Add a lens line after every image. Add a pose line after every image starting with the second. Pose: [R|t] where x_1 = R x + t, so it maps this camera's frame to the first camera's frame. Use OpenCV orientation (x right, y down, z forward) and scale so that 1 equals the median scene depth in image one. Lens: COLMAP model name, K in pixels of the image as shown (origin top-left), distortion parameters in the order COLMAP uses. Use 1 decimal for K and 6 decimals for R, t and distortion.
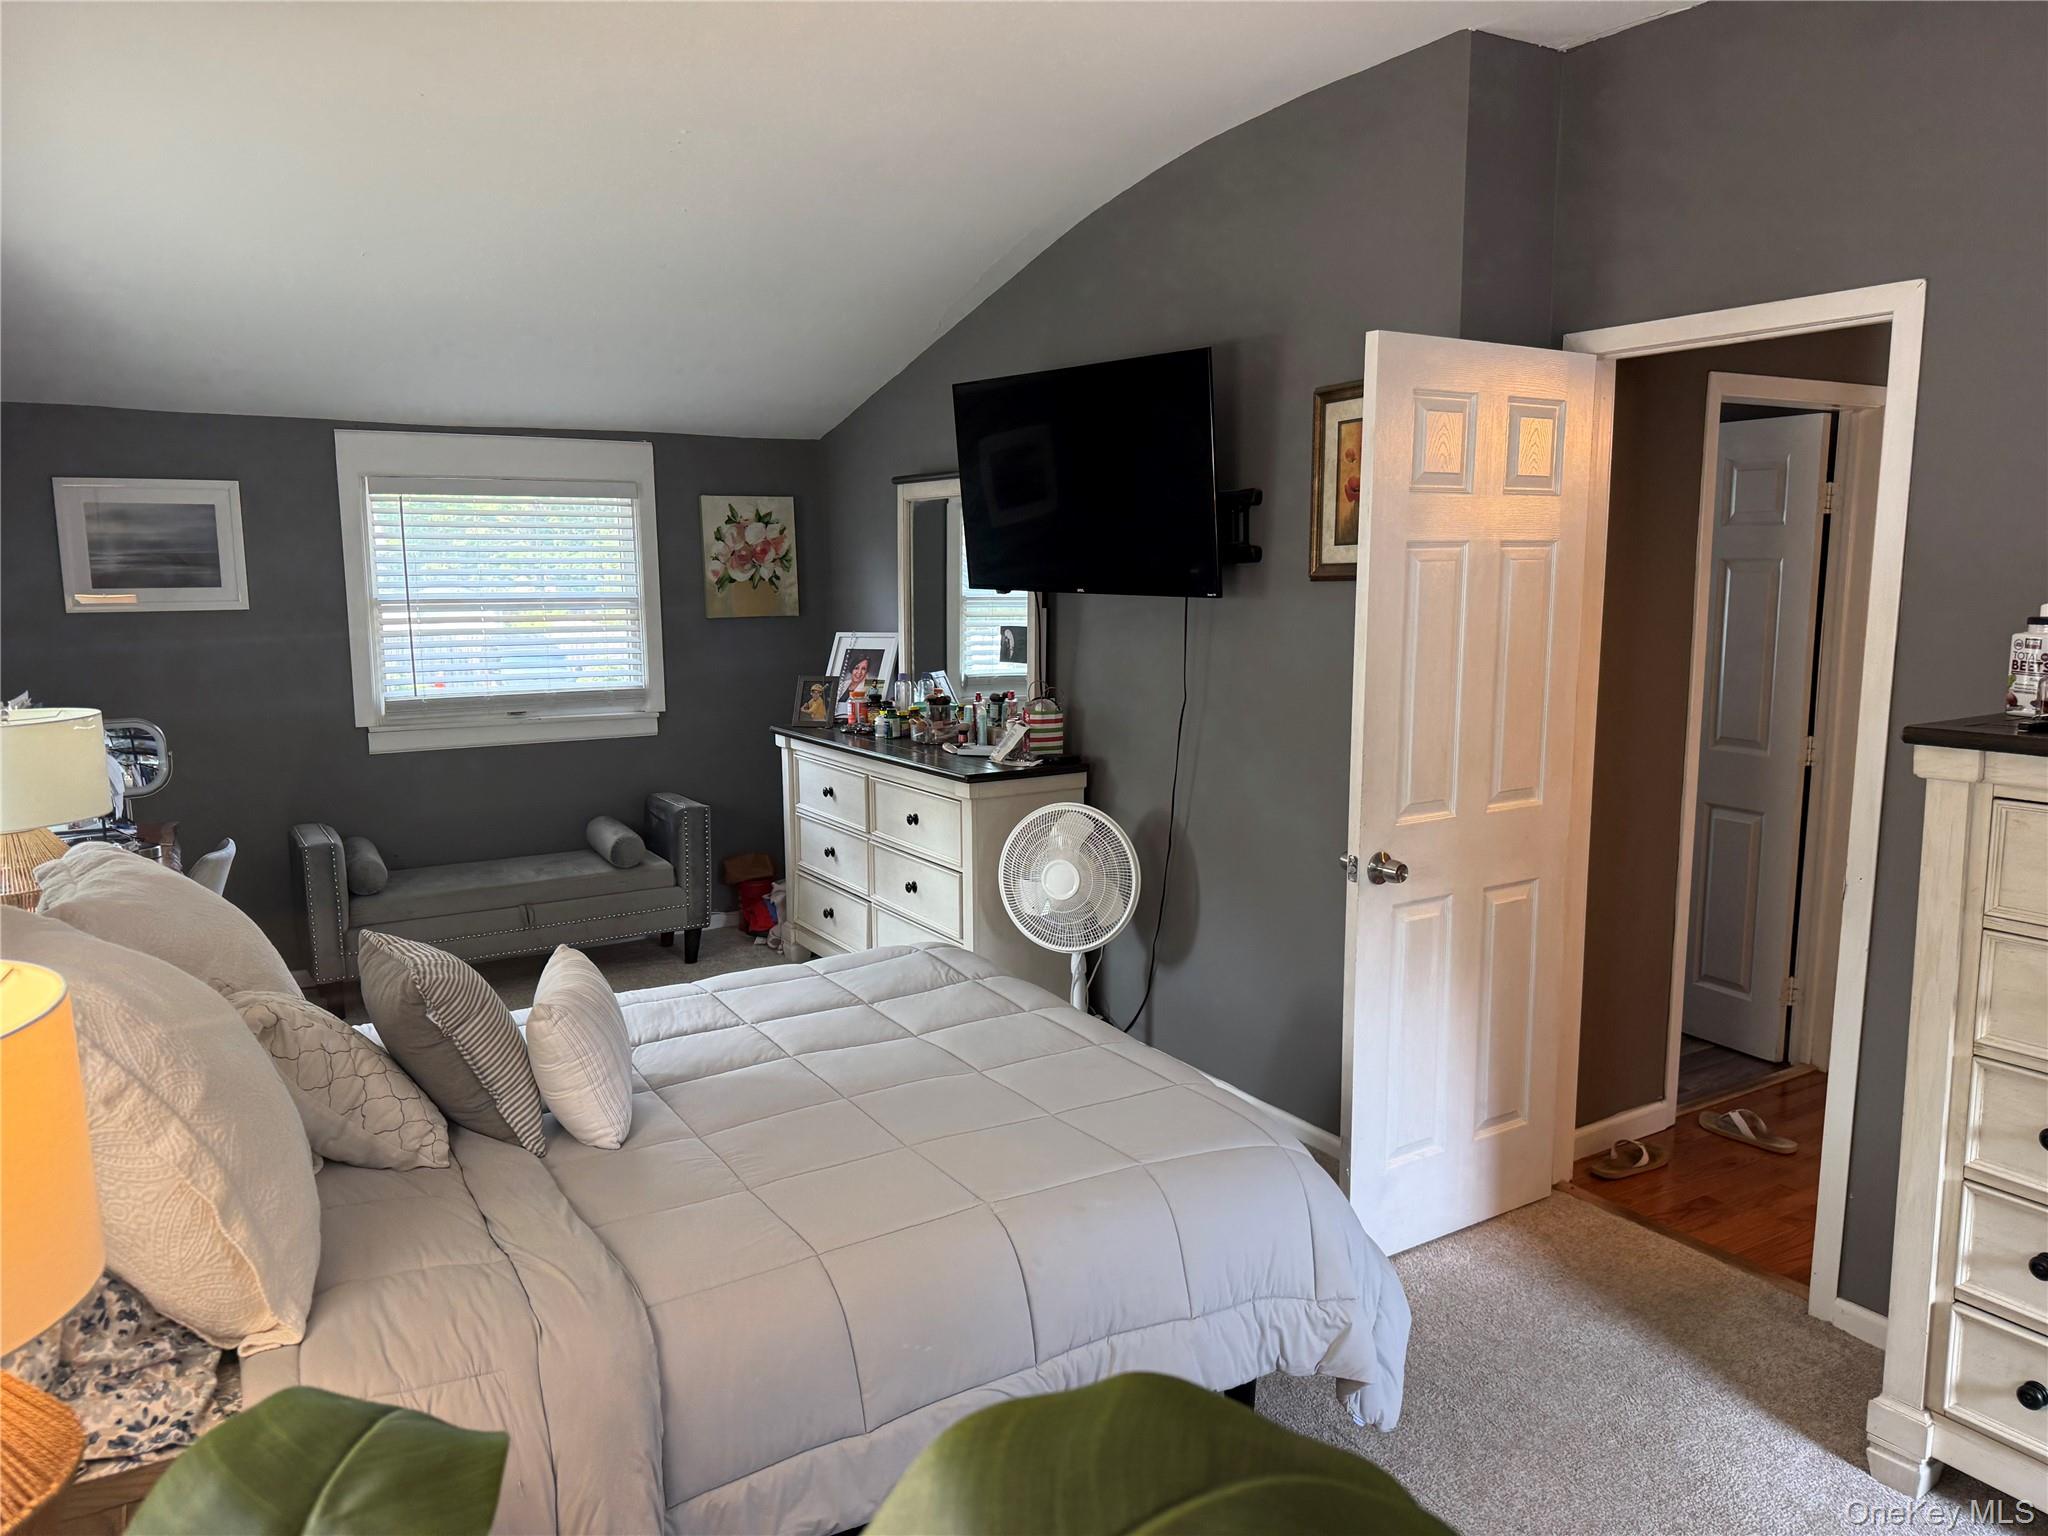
lens RADIAL K [[1463.1, 0, 1019.7], [0, 1463.1, 759.5], [0, 0, 1]] dist [0.055020, -0.069366]
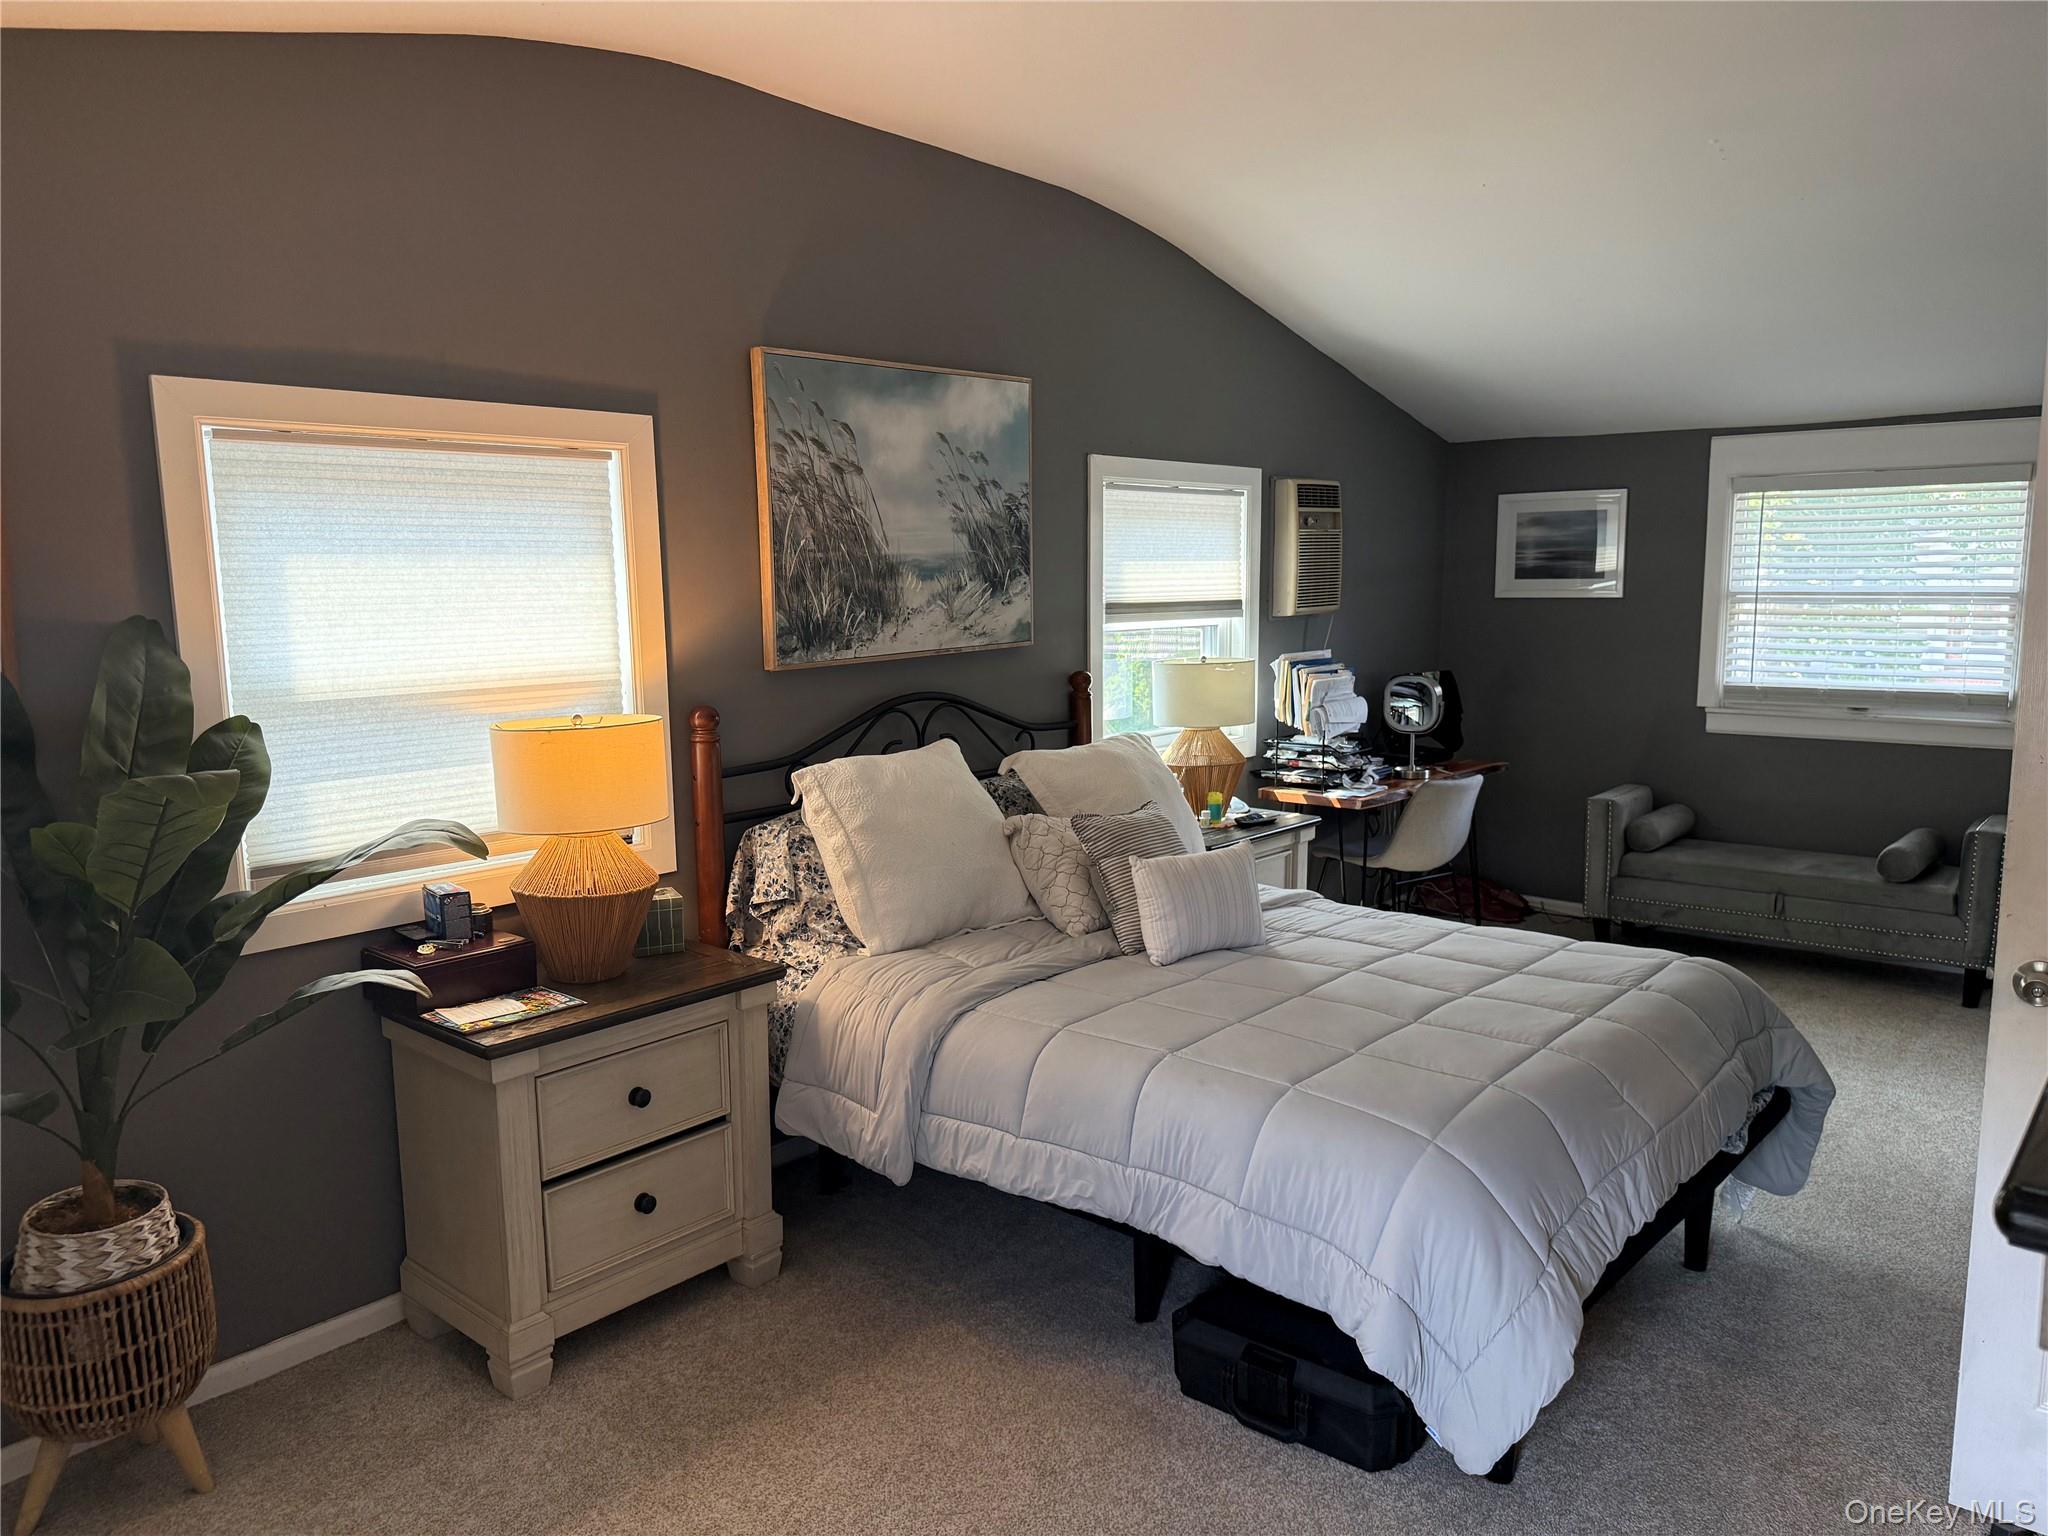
lens RADIAL K [[1463.1, 0, 1015.3], [0, 1463.1, 778.7], [0, 0, 1]] dist [0.055020, -0.069366]
pose [[0.301631, 0.140877, -0.942960, 0.477757], [-0.120054, 0.986763, 0.109018, -0.029171], [0.945836, 0.080323, 0.314551, 0.181883]]
